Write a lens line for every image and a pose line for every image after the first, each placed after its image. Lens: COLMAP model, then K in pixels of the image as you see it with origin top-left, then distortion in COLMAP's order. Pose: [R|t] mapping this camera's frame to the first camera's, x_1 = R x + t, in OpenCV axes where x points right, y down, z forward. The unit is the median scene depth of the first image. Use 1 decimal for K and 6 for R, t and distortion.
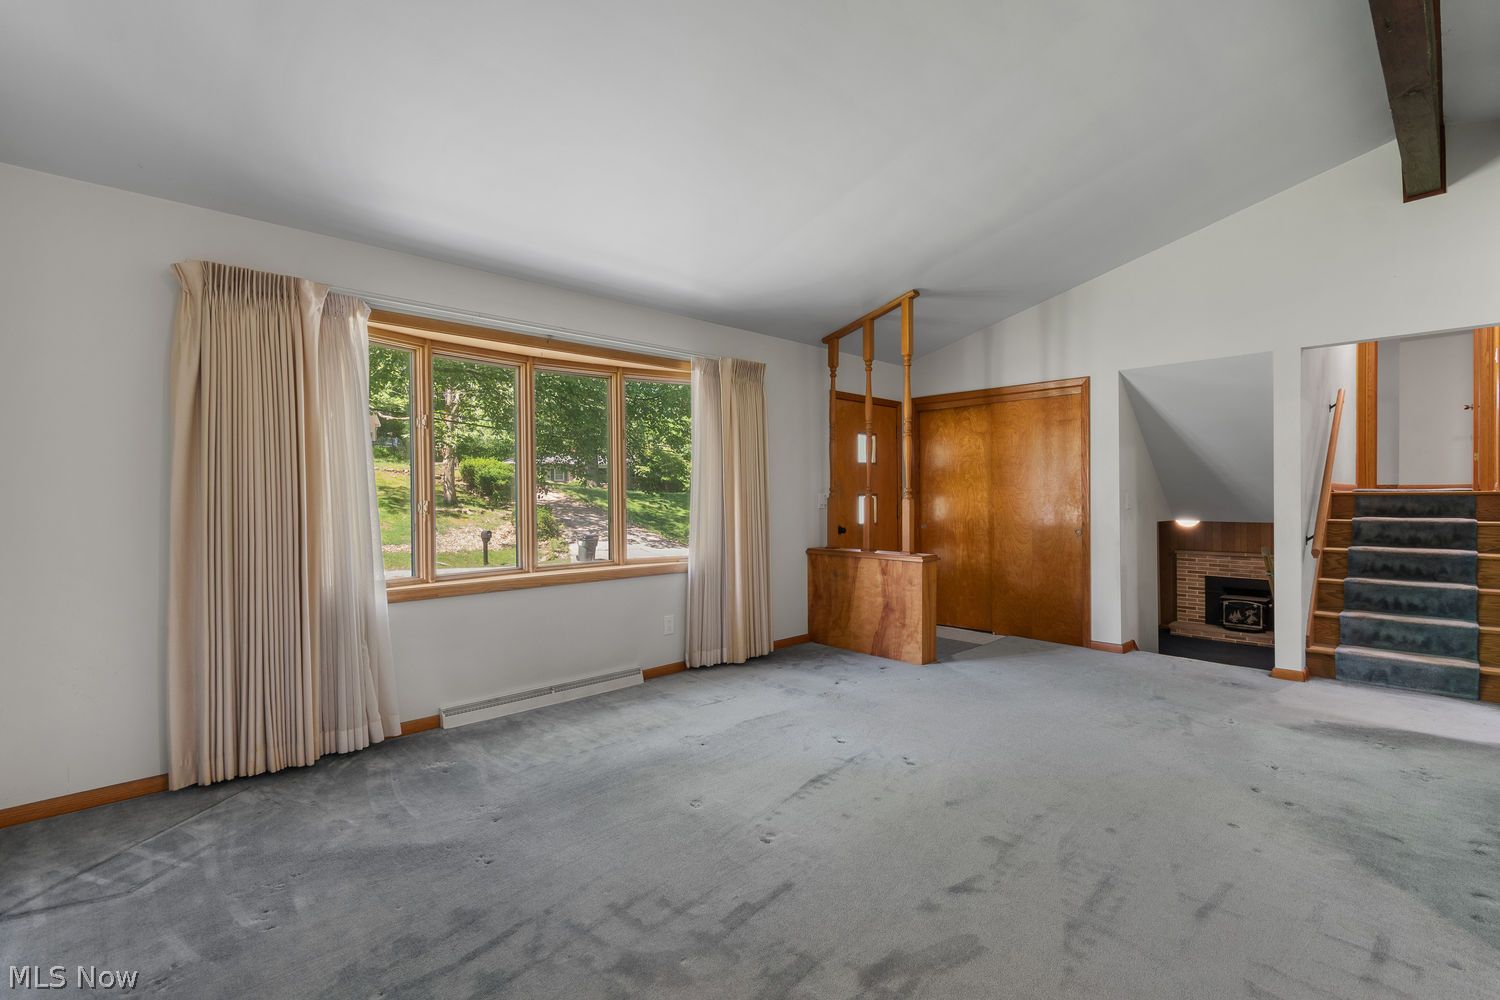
lens RADIAL K [[675.2, 0, 762.7], [0, 675.2, 498.0], [0, 0, 1]] dist [0.001086, -0.000717]
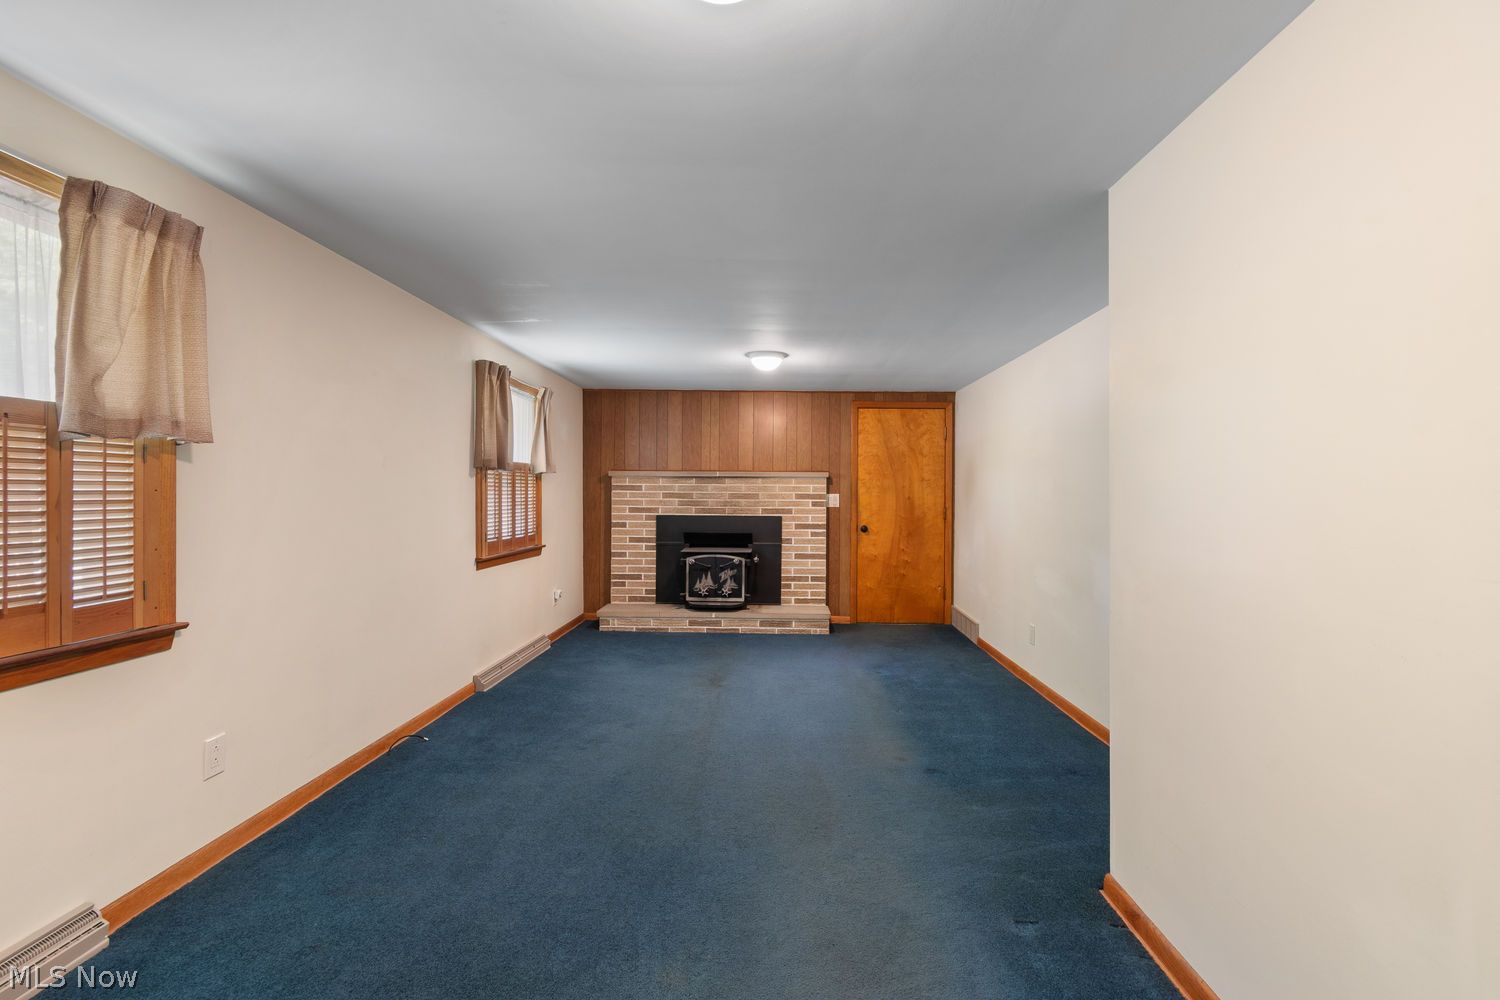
lens RADIAL K [[675.2, 0, 750.5], [0, 675.2, 495.2], [0, 0, 1]] dist [0.001086, -0.000717]
pose [[0.721966, 0.008385, 0.691878, 0.638128], [-0.006292, 0.999965, -0.005553, 0.194713], [-0.691900, -0.000345, 0.721993, 1.062776]]
